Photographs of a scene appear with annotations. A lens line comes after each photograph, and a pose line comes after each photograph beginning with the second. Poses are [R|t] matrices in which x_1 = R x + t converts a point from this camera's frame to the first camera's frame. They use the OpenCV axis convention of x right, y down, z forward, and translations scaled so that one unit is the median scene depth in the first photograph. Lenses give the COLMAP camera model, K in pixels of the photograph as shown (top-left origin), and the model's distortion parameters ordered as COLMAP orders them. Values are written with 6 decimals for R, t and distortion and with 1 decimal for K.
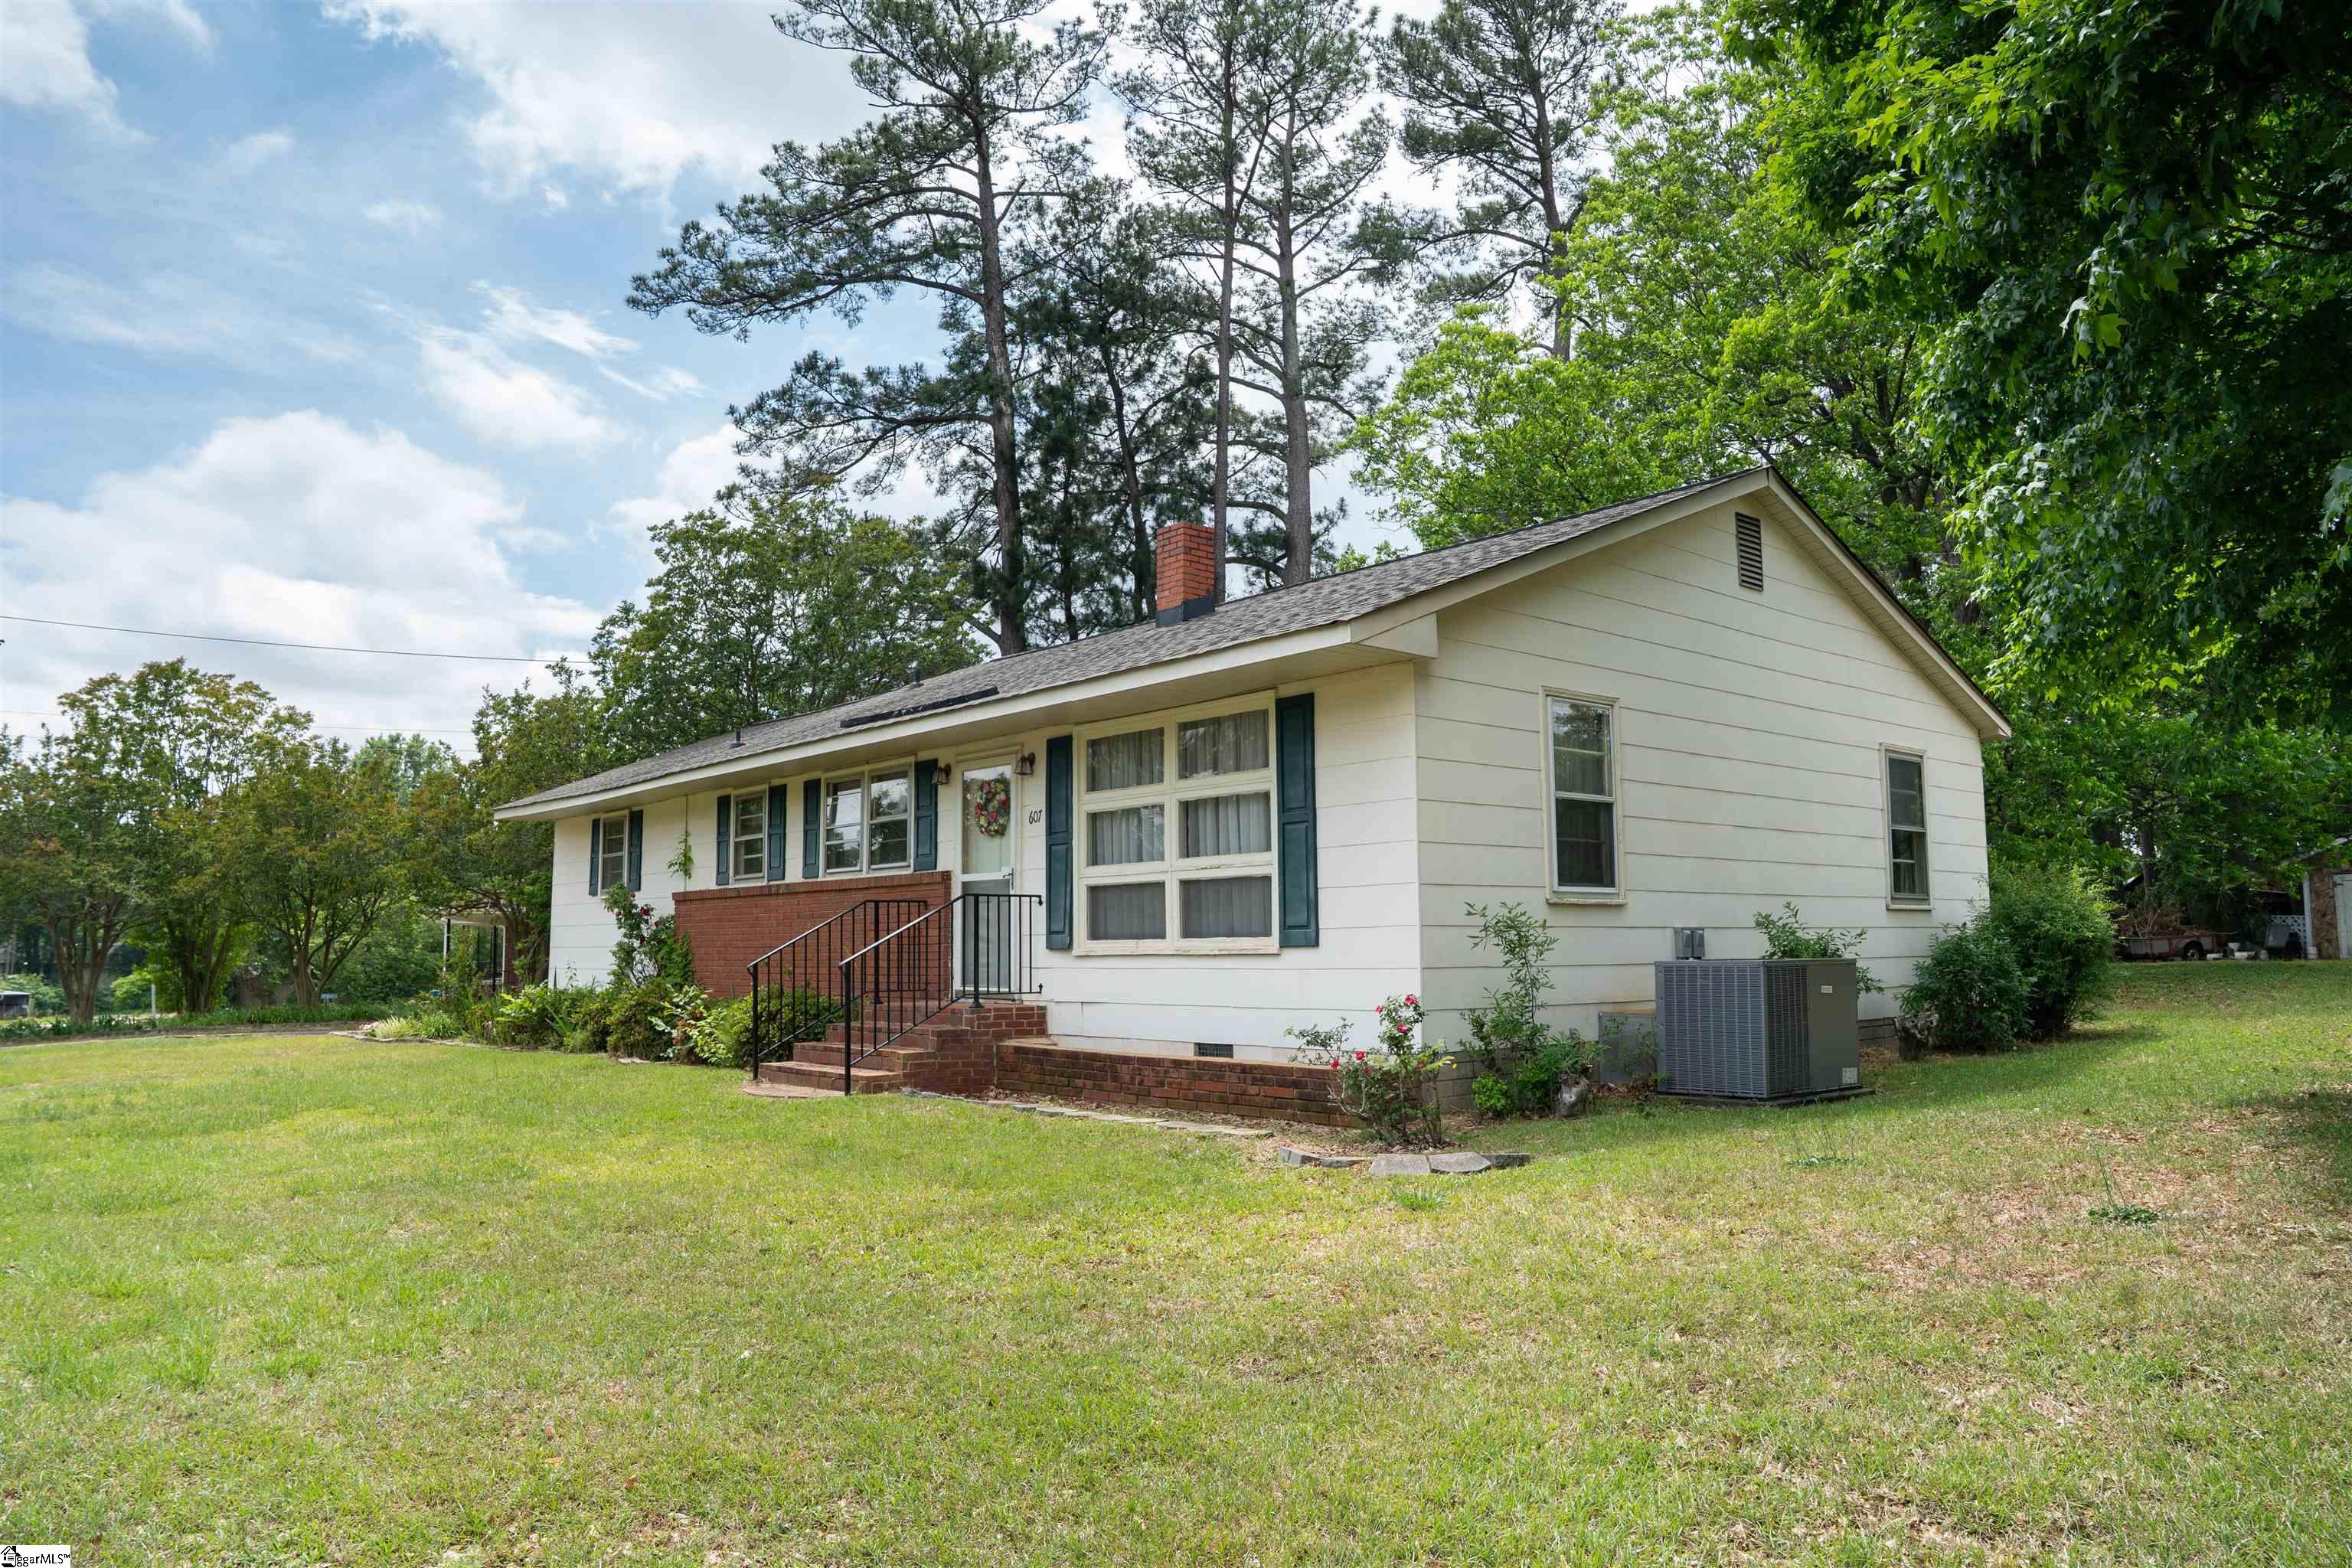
lens RADIAL K [[1621.7, 0, 1176.0], [0, 1621.7, 784.0], [0, 0, 1]] dist [-0.122312, 0.089924]
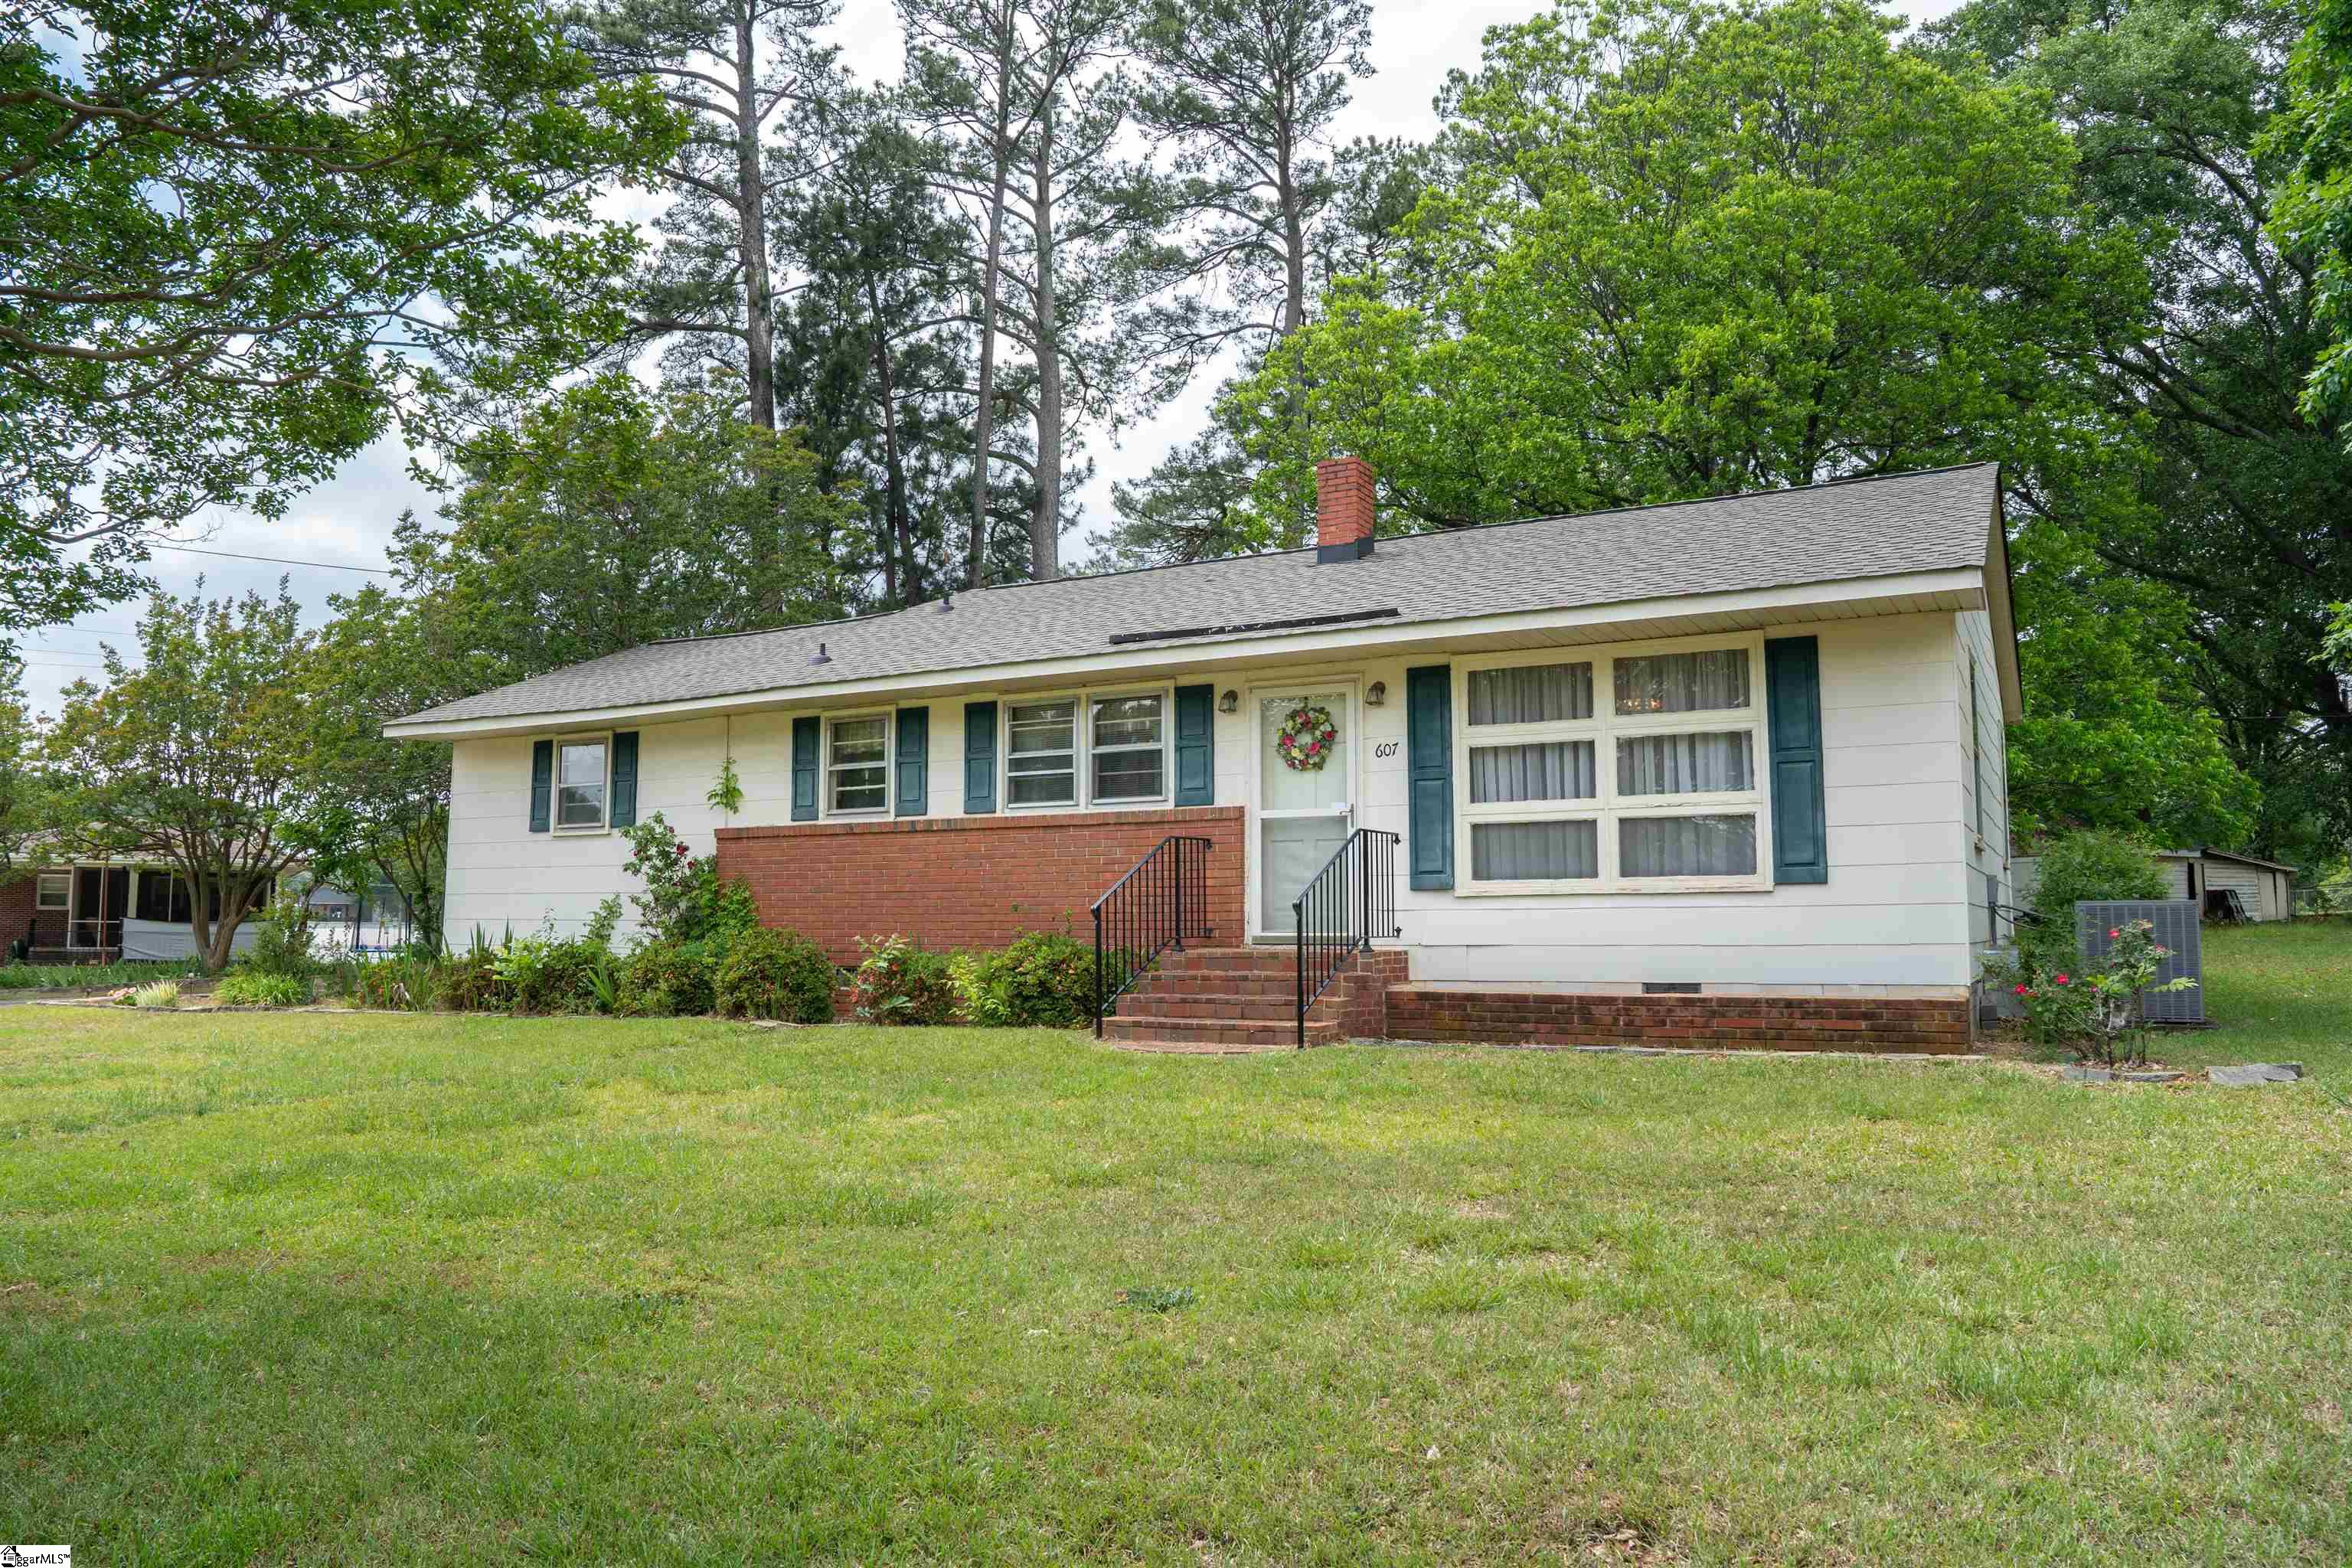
lens RADIAL K [[1621.7, 0, 1176.0], [0, 1621.7, 784.0], [0, 0, 1]] dist [-0.122312, 0.089924]
pose [[0.939732, 0.036766, 0.339929, -0.533416], [-0.041457, 0.999119, 0.006547, 0.039796], [-0.339389, -0.020245, 0.940428, 0.162180]]
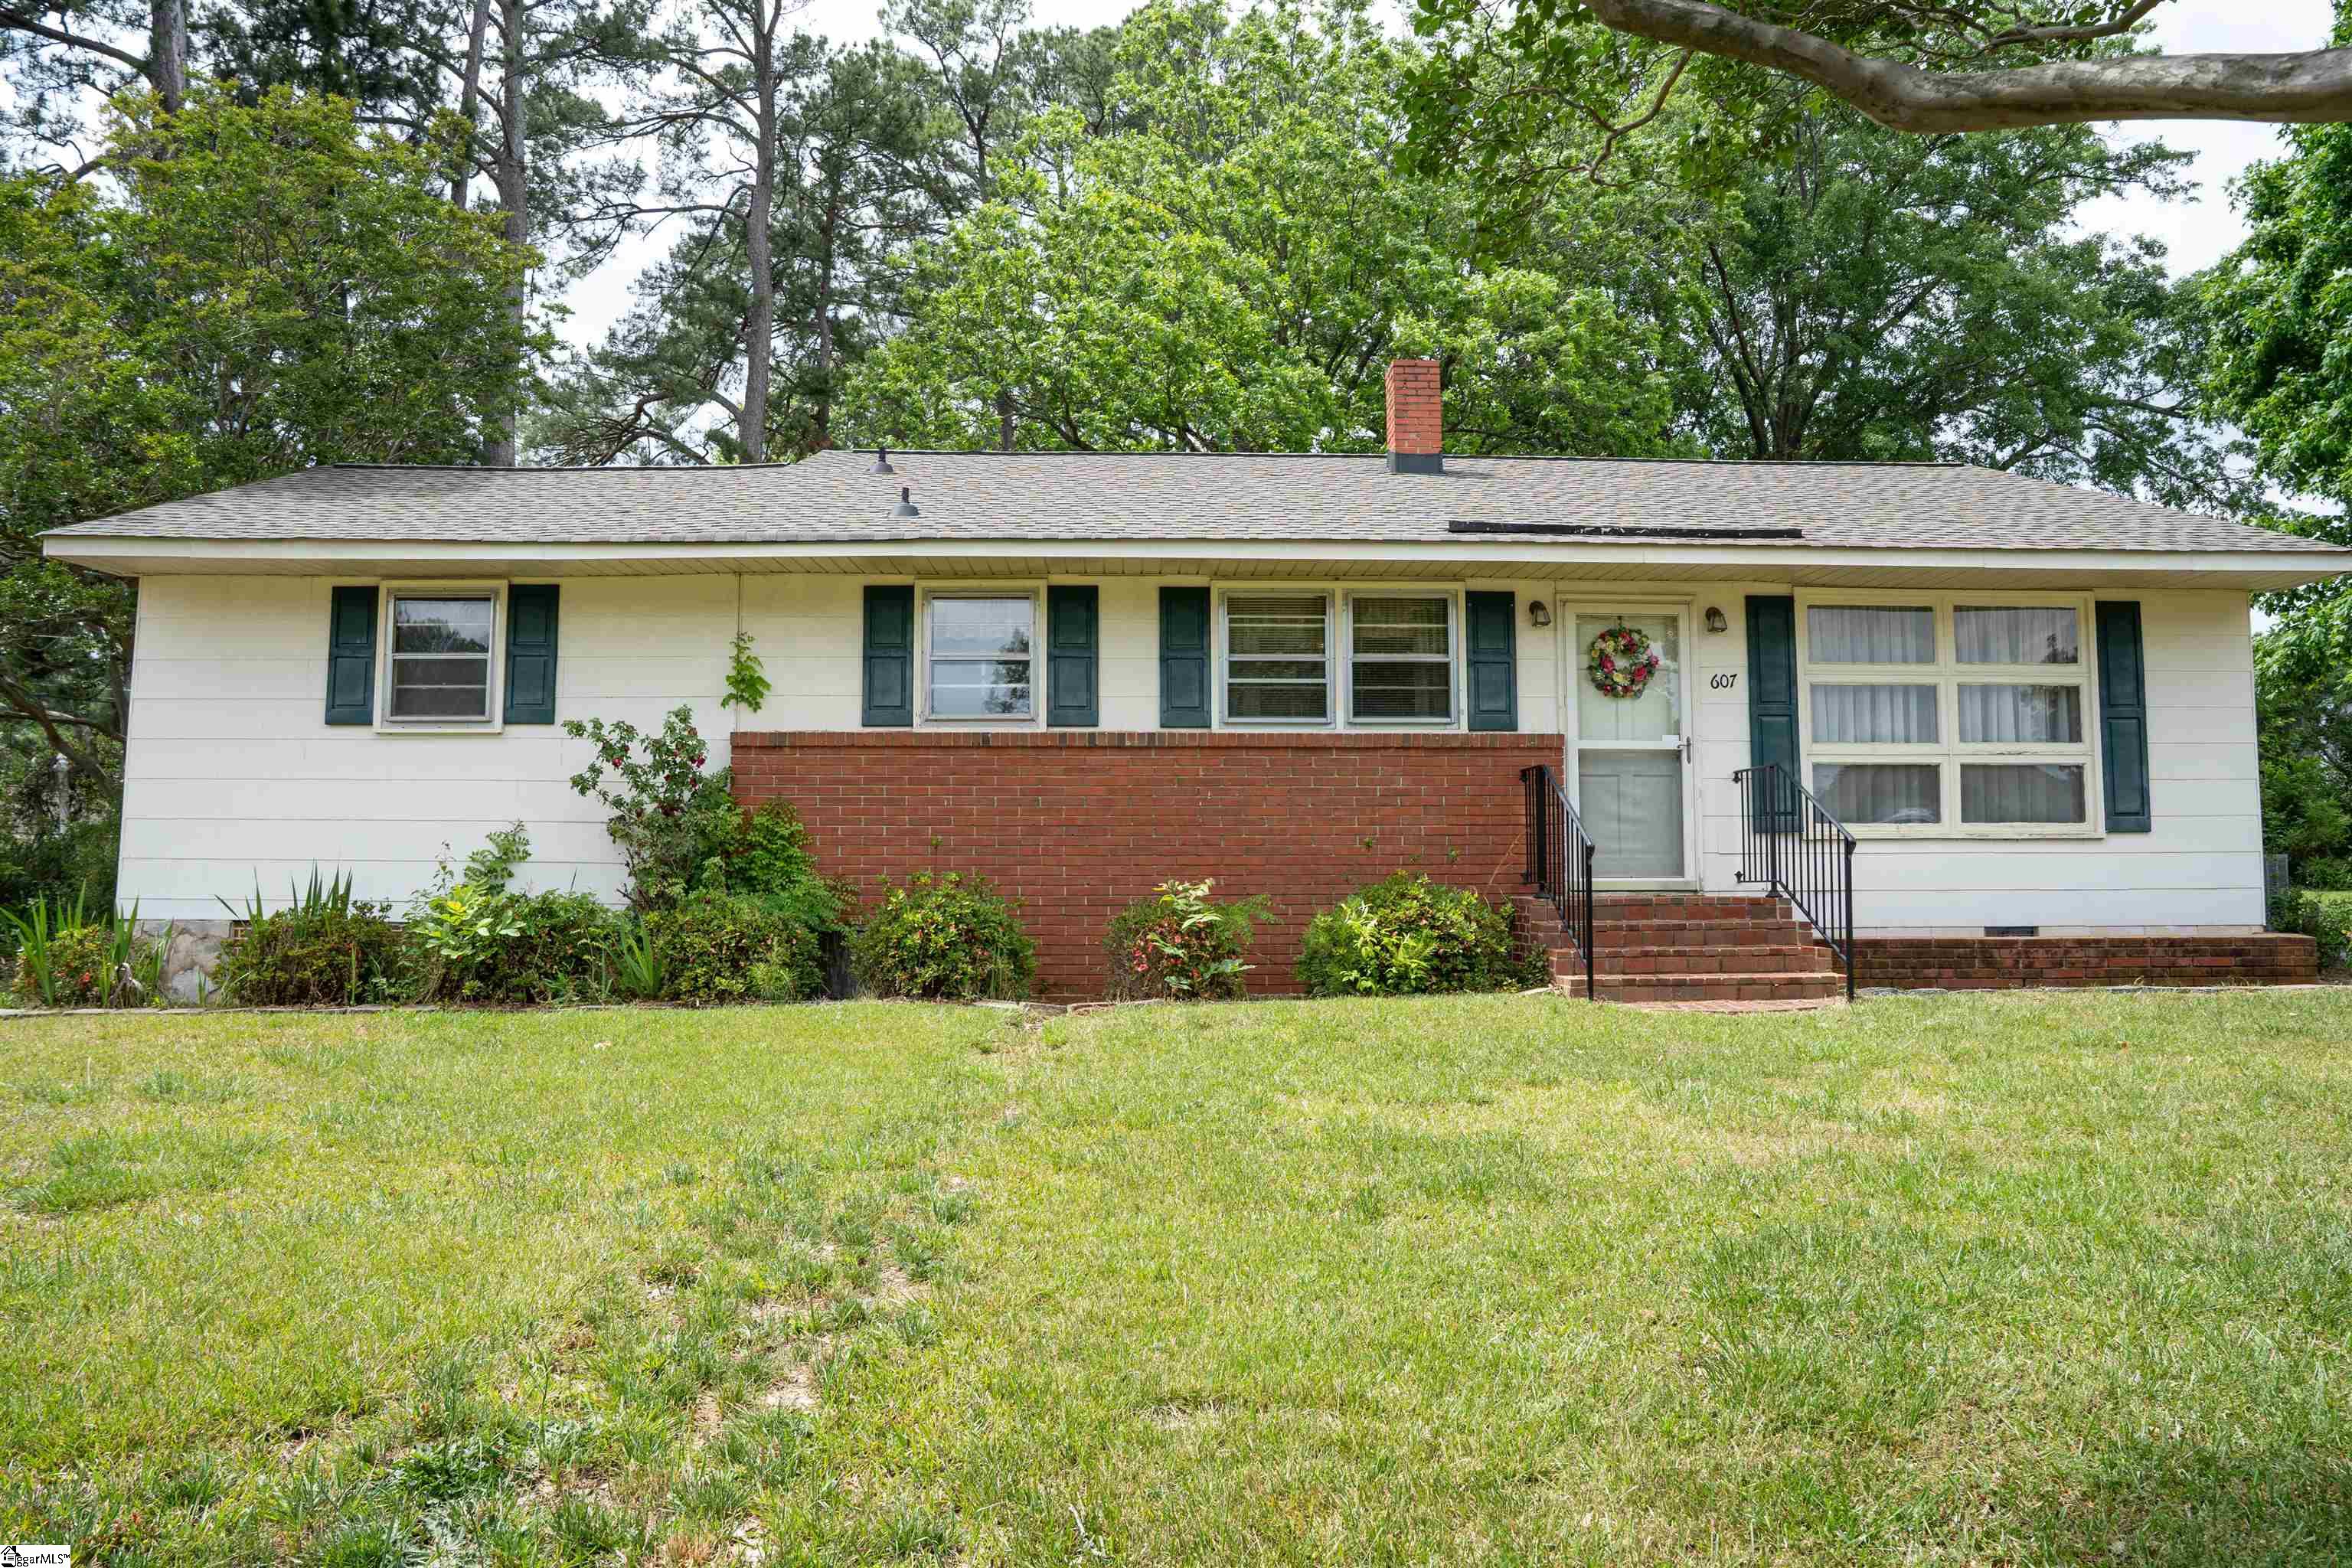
lens RADIAL K [[1621.7, 0, 1176.0], [0, 1621.7, 784.0], [0, 0, 1]] dist [-0.122312, 0.089924]
pose [[0.626124, 0.059630, 0.777440, -0.962272], [-0.085436, 0.996315, -0.007611, 0.109887], [-0.775029, -0.061656, 0.628911, 0.701114]]
